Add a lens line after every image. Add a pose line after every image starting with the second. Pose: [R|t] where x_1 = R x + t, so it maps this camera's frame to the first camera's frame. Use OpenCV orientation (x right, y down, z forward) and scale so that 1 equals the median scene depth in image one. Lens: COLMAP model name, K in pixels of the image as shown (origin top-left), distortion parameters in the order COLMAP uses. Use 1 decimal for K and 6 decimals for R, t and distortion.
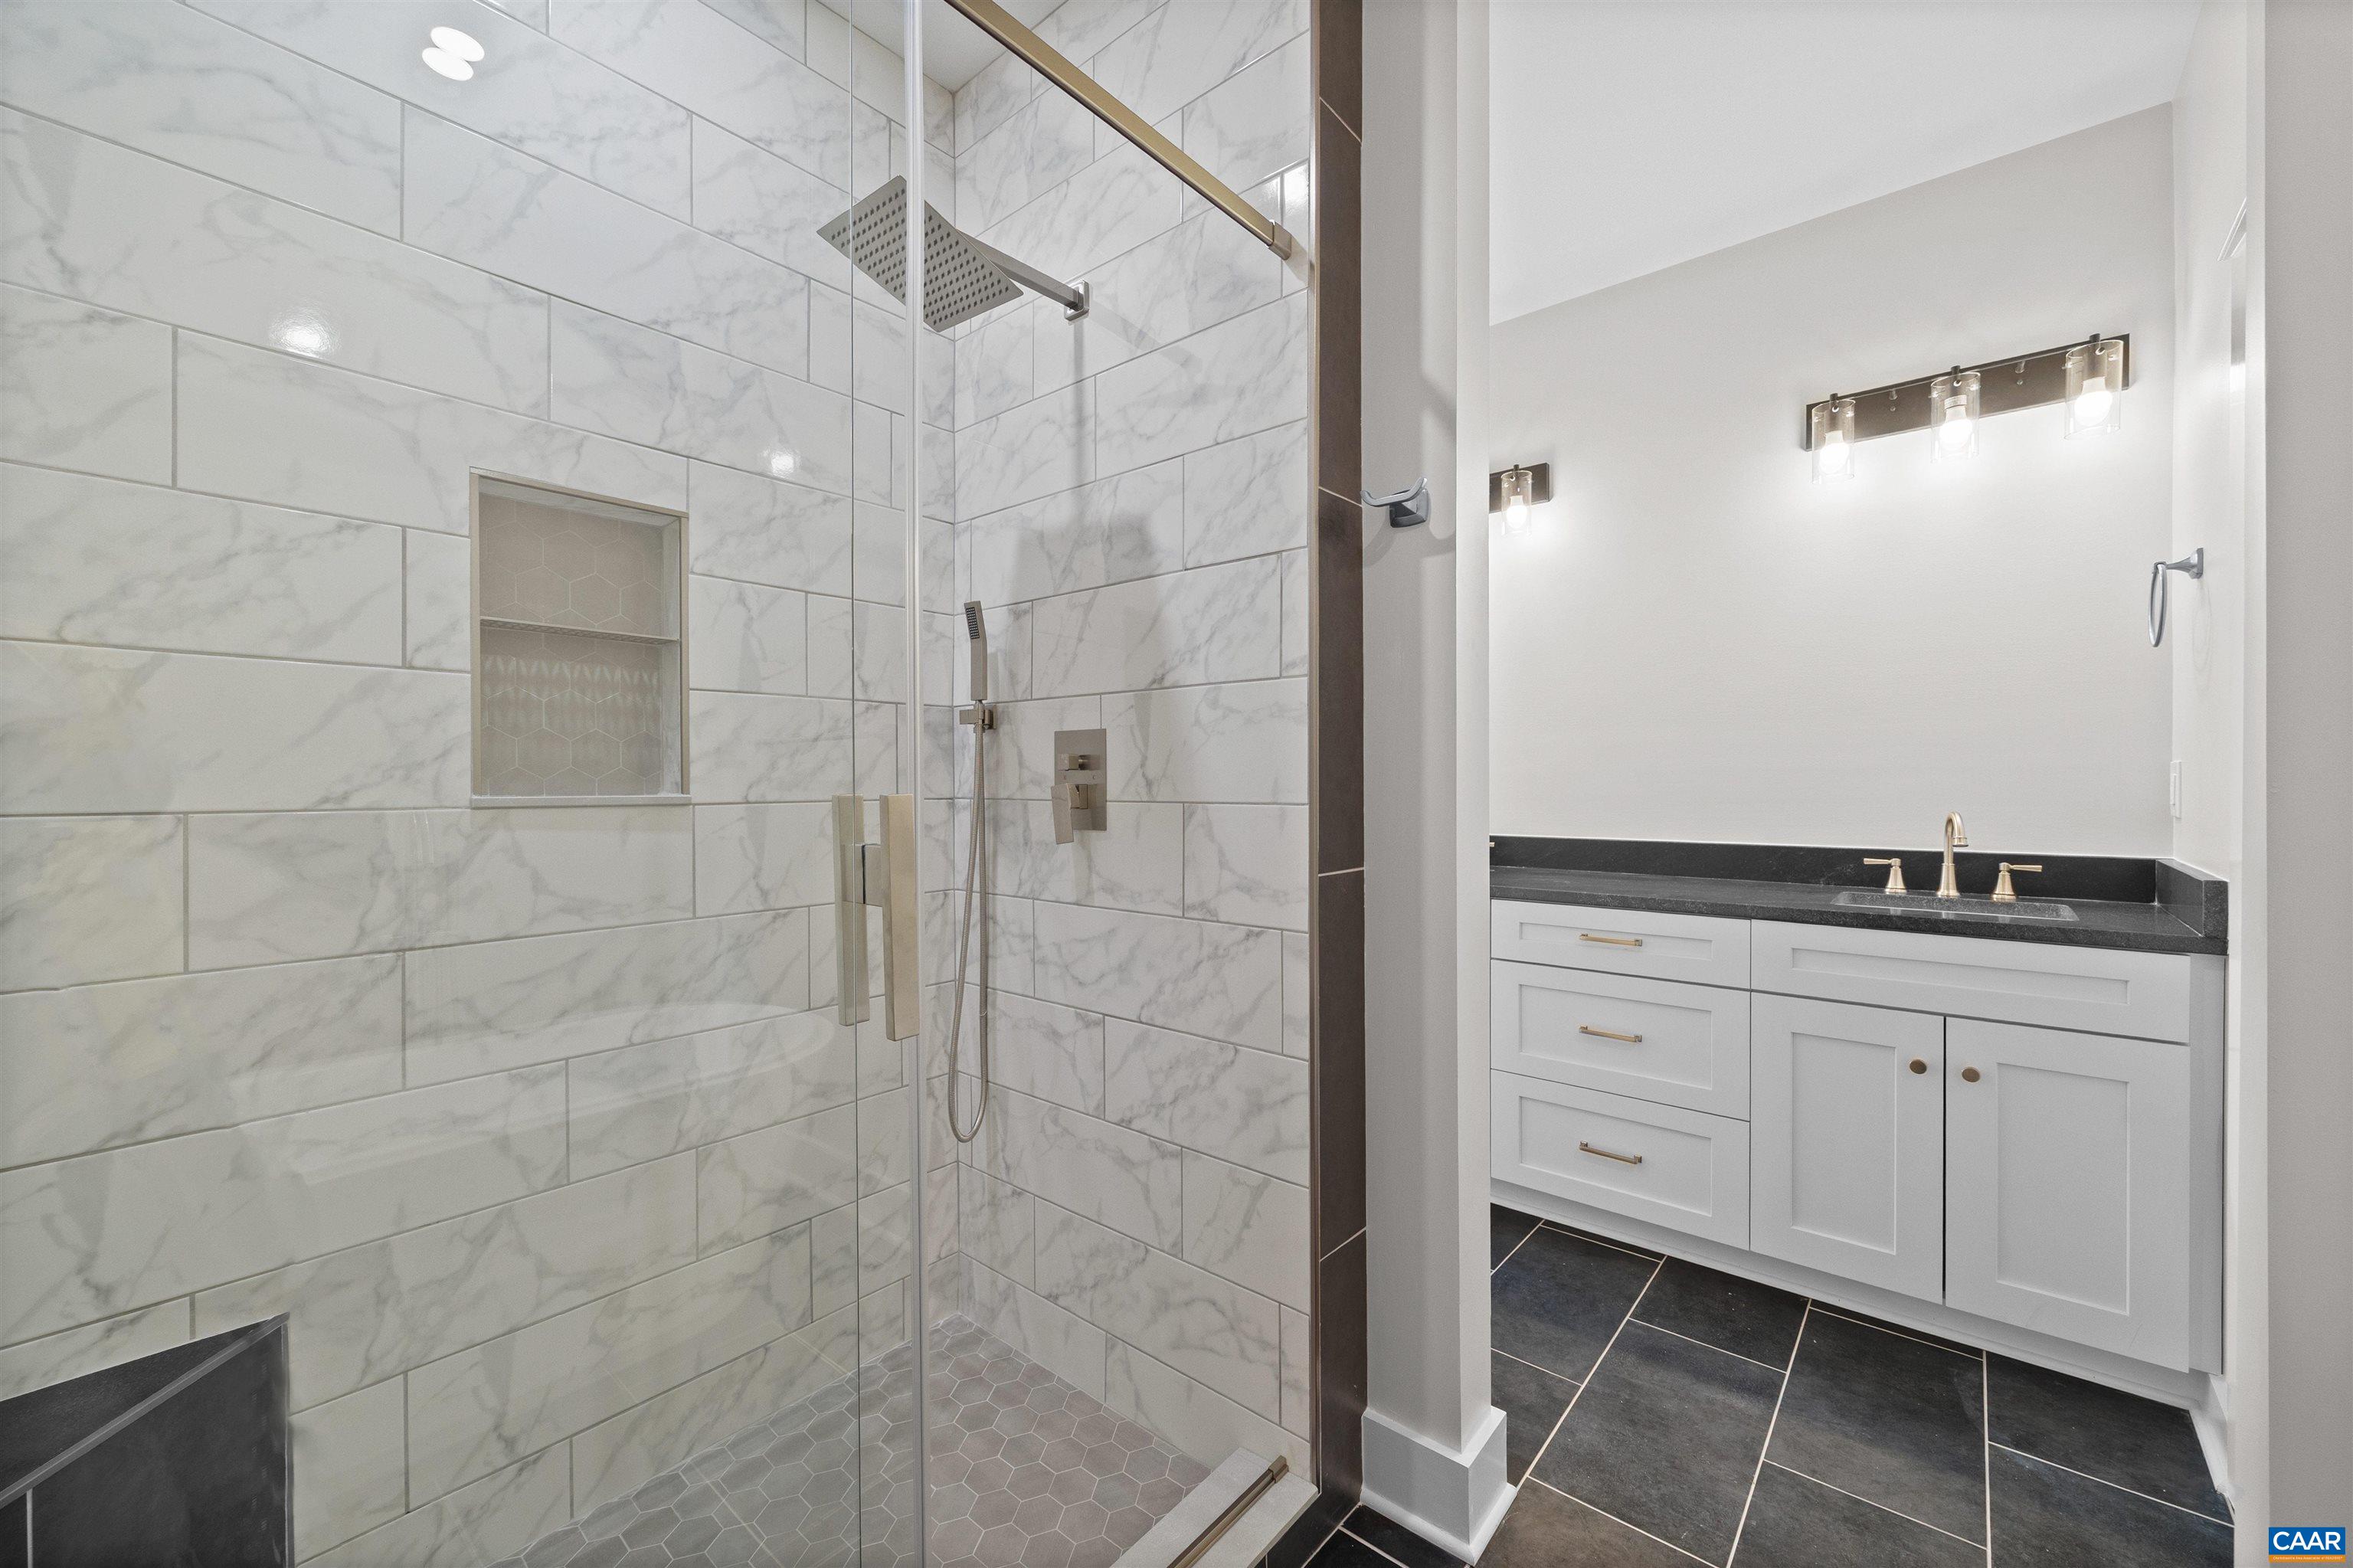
lens RADIAL K [[918.8, 0, 1179.1], [0, 918.8, 784.5], [0, 0, 1]] dist [-0.002248, 0.000124]
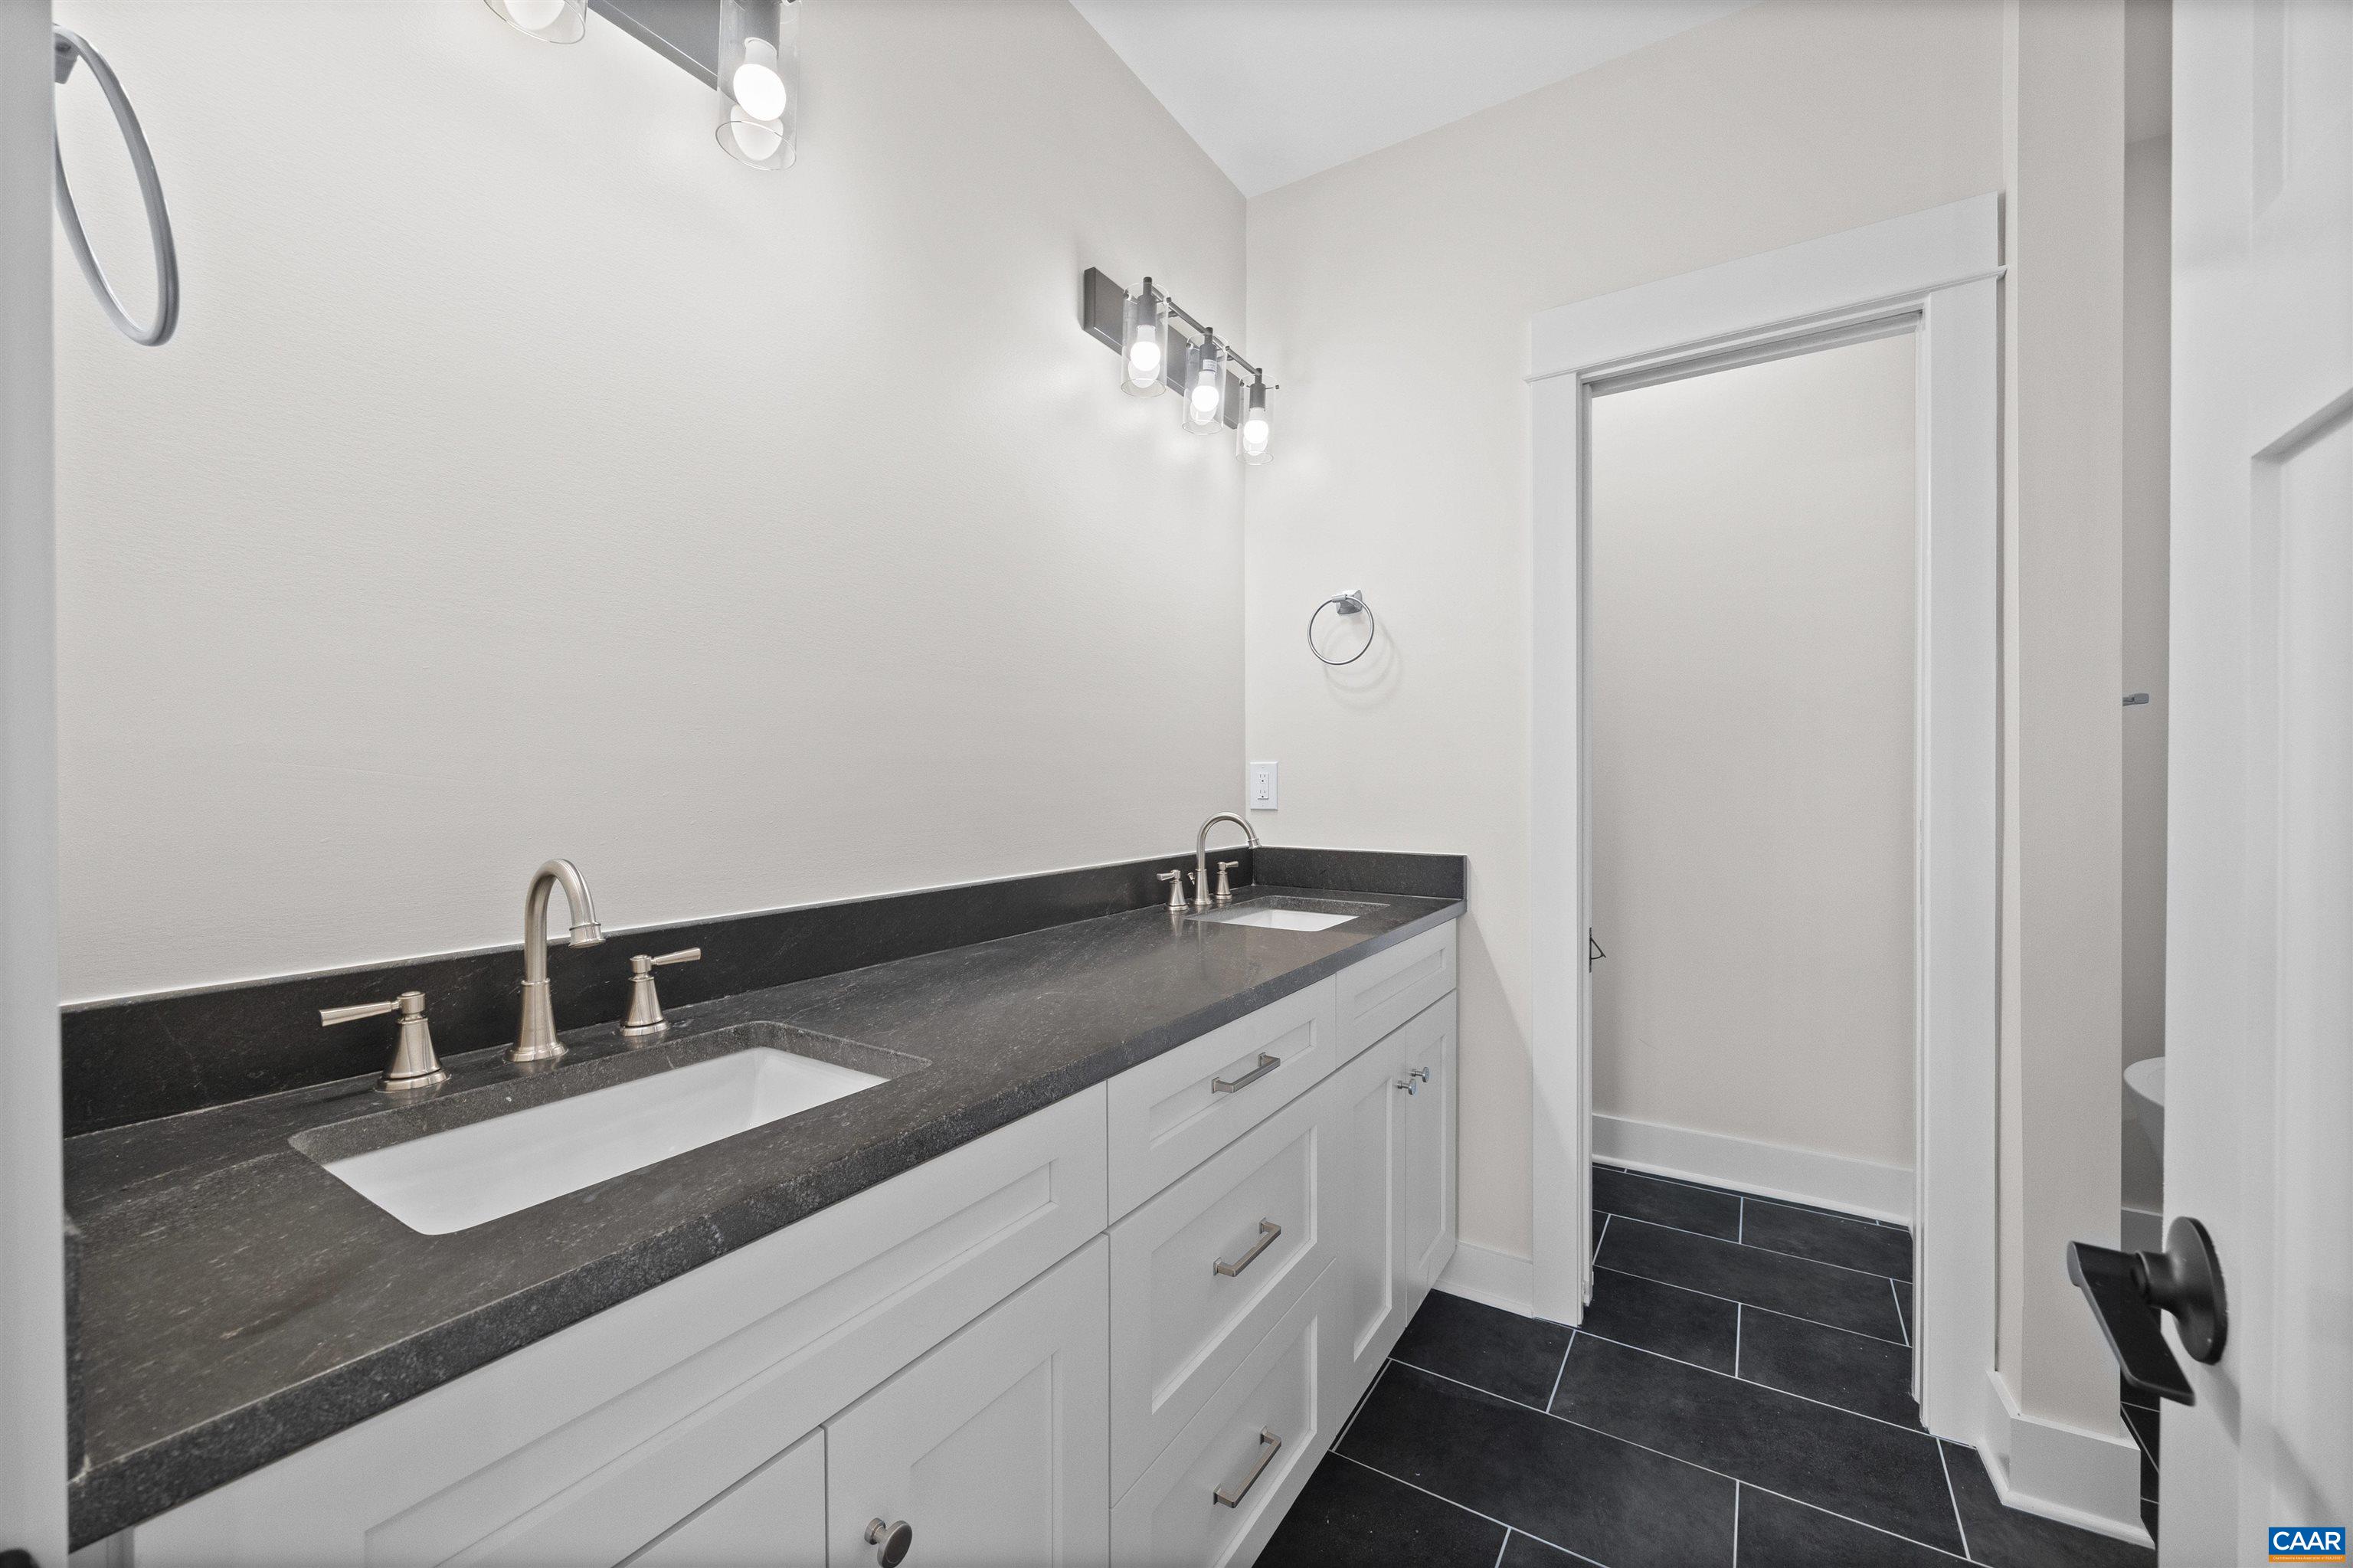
lens RADIAL K [[918.8, 0, 1178.2], [0, 918.8, 782.9], [0, 0, 1]] dist [-0.002248, 0.000124]
pose [[-0.143043, -0.003704, 0.989710, 0.388263], [0.003532, 0.999985, 0.004253, -0.002585], [-0.989710, 0.004104, -0.143028, 0.774934]]
